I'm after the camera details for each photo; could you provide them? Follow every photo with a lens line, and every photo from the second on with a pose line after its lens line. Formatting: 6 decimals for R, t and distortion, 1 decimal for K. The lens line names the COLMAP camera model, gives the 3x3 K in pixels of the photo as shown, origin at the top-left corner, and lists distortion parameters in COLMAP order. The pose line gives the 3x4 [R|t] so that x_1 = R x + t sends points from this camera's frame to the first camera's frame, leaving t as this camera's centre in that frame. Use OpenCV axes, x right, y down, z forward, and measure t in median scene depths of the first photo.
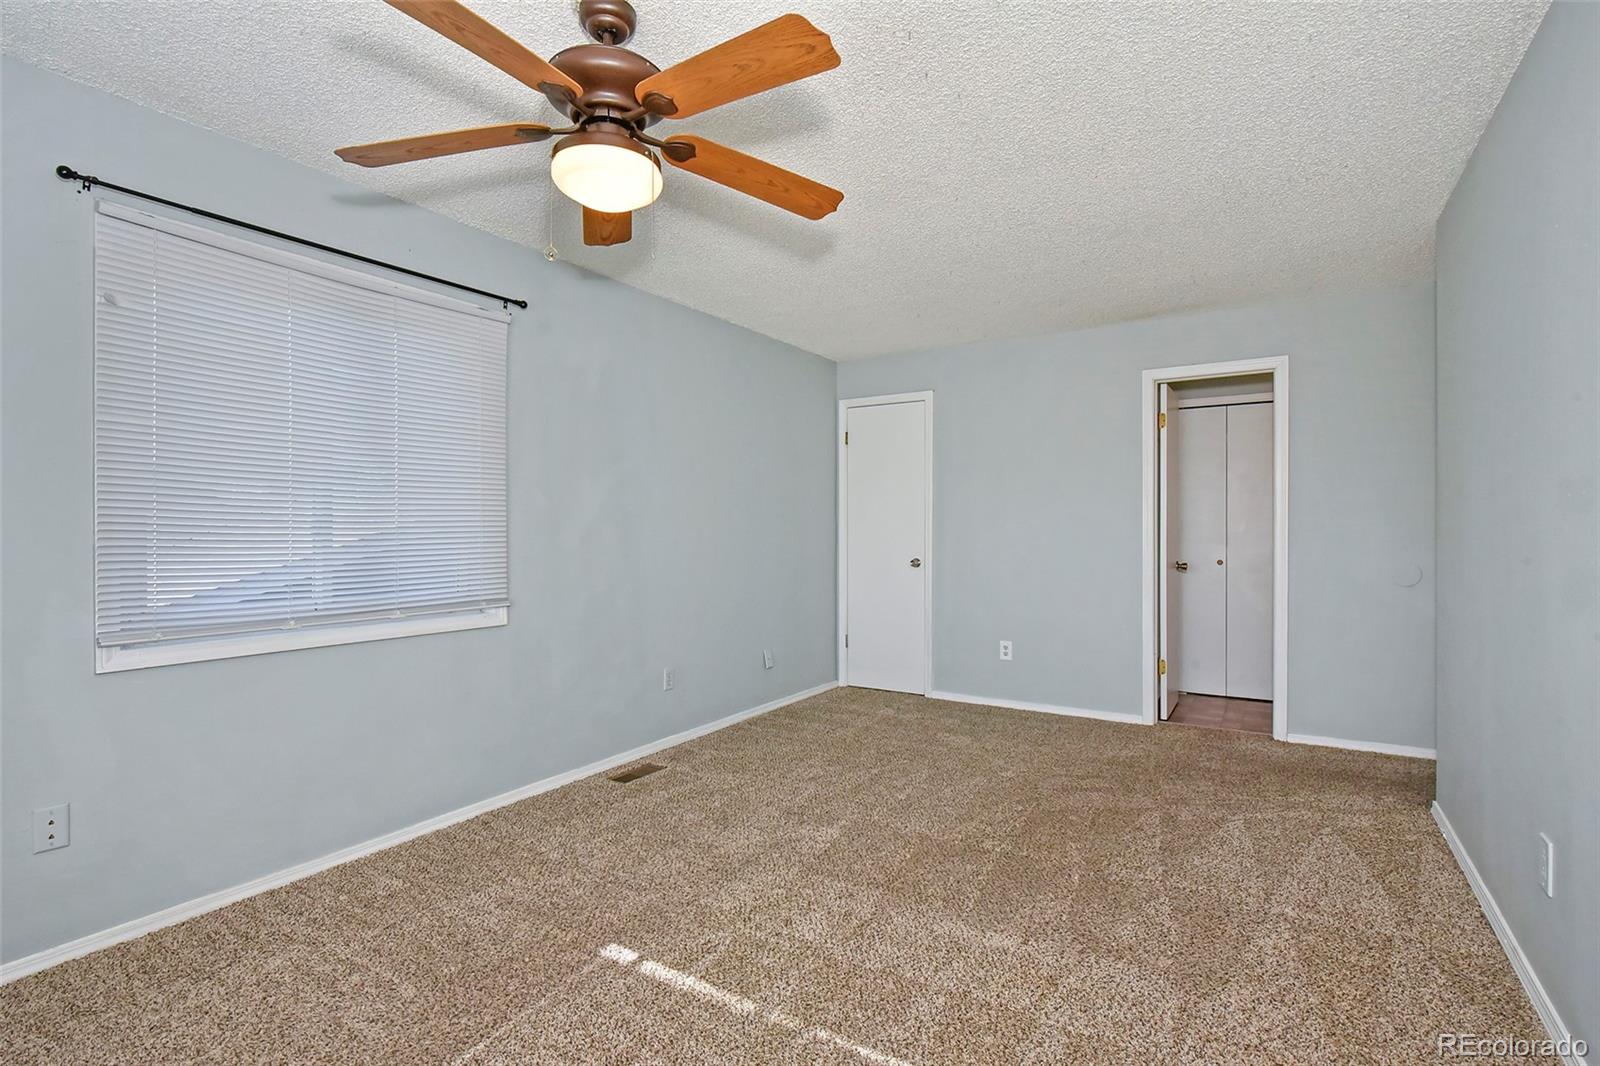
lens RADIAL K [[763.5, 0, 790.7], [0, 763.5, 537.2], [0, 0, 1]] dist [-0.000675, -0.000068]
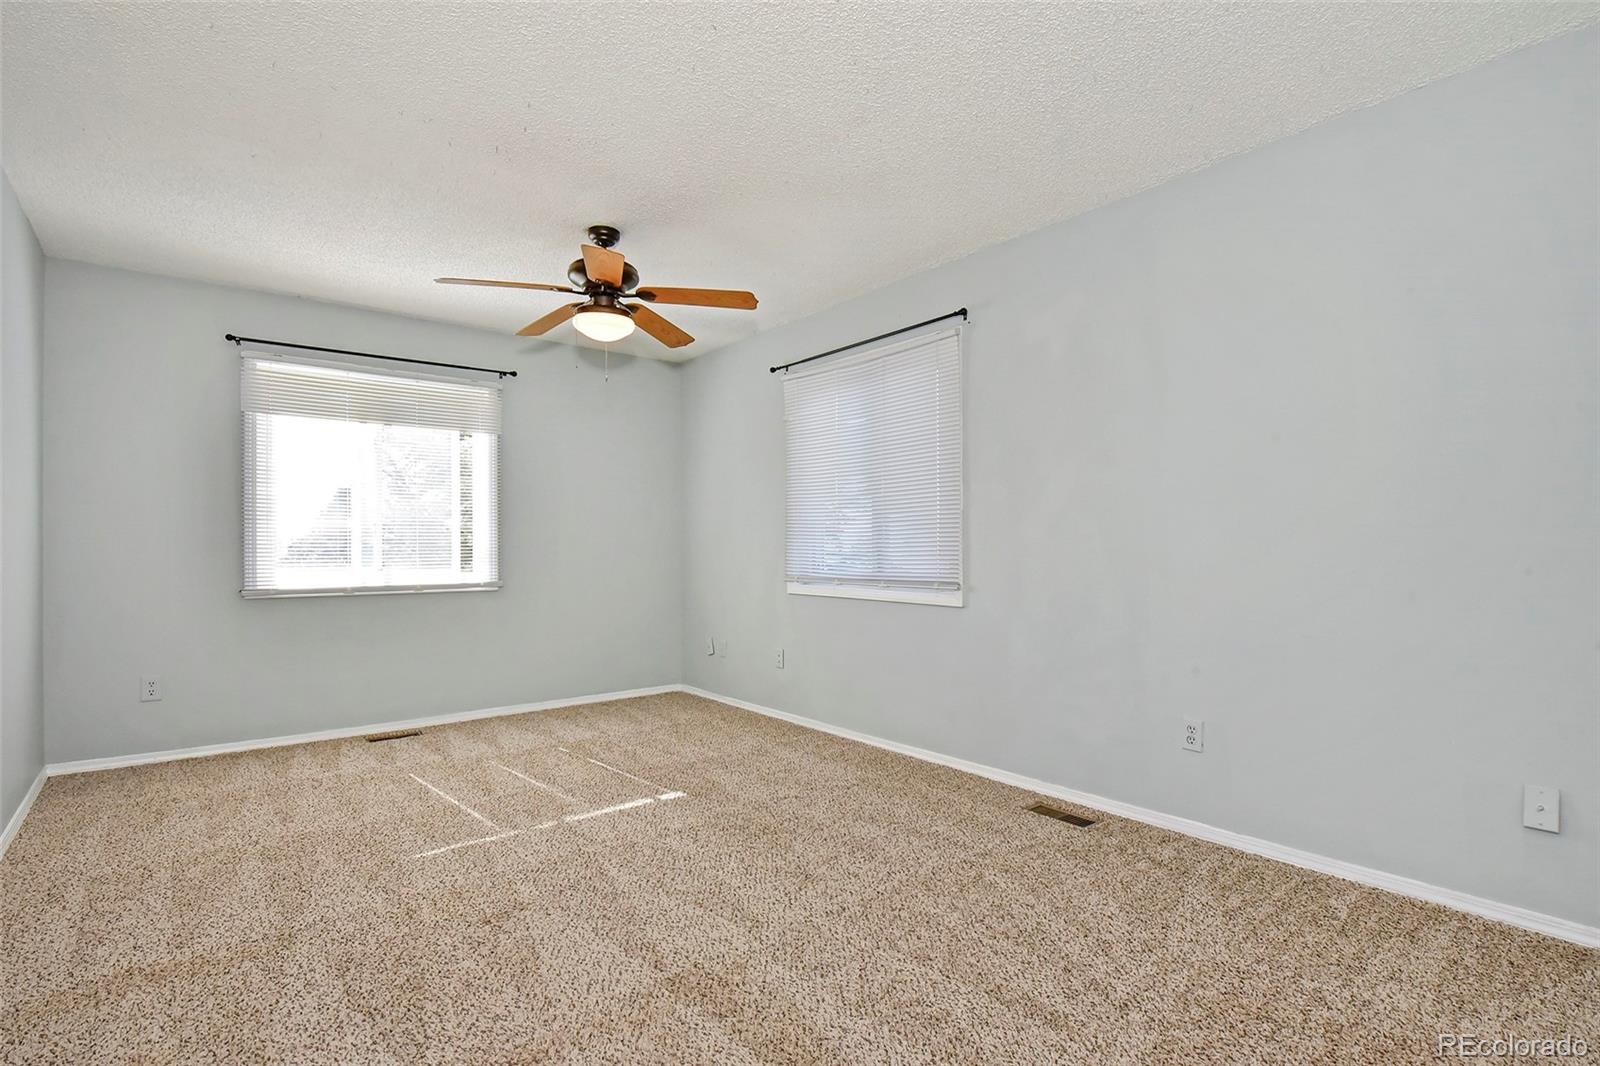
lens RADIAL K [[763.5, 0, 790.7], [0, 763.5, 537.2], [0, 0, 1]] dist [-0.000675, -0.000068]
pose [[-0.315558, 0.000301, -0.948906, 0.767559], [0.000001, 1.000000, 0.000317, 0.013113], [0.948906, 0.000099, -0.315558, 1.130161]]
